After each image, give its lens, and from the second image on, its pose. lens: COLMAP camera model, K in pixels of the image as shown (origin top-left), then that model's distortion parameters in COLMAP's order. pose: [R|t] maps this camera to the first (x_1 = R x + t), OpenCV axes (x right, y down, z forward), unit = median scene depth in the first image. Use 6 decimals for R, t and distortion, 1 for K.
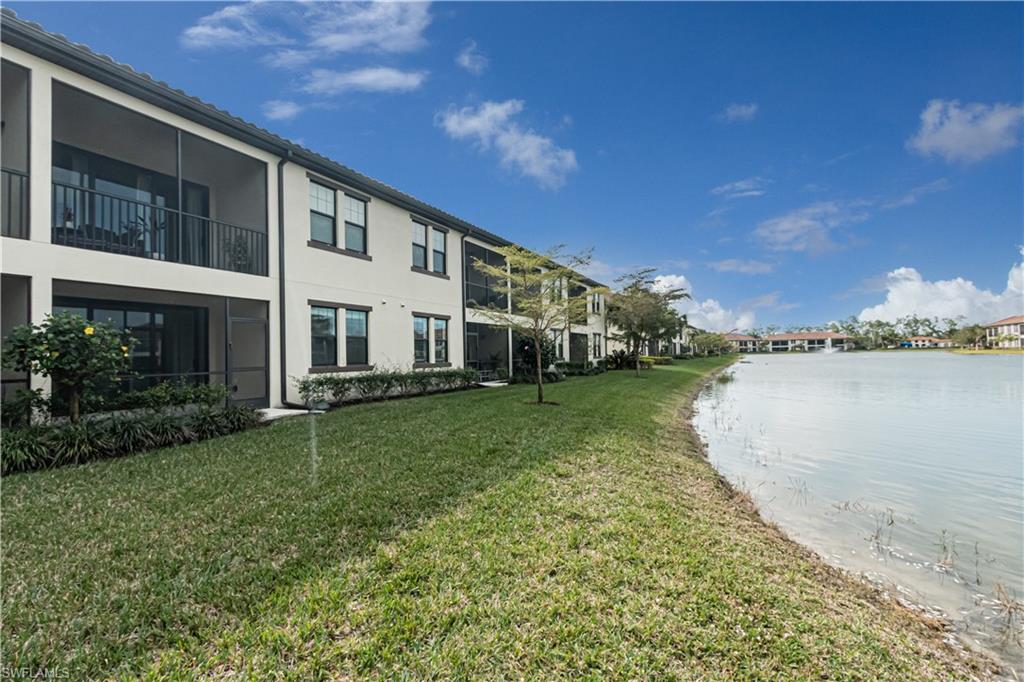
lens RADIAL K [[475.8, 0, 512.0], [0, 475.8, 341.0], [0, 0, 1]] dist [-0.000734, -0.000057]
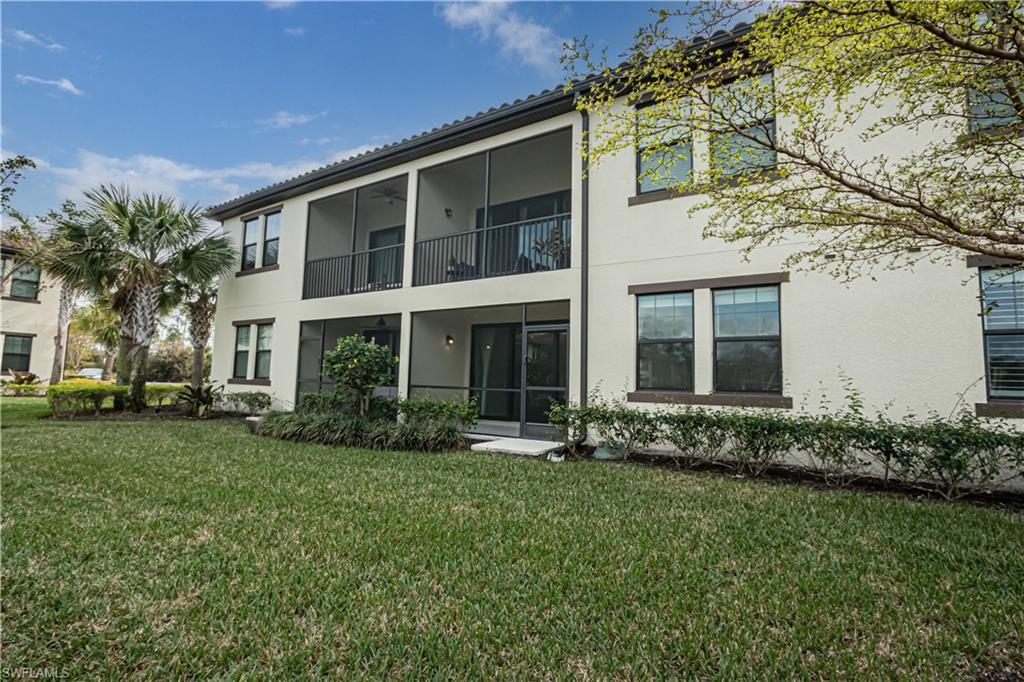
lens RADIAL K [[475.8, 0, 512.0], [0, 475.8, 341.0], [0, 0, 1]] dist [-0.000734, -0.000057]
pose [[-0.104521, -0.070829, -0.991997, 0.214568], [0.004383, 0.997418, -0.071678, 0.031283], [0.994513, -0.011840, -0.103941, 0.851274]]
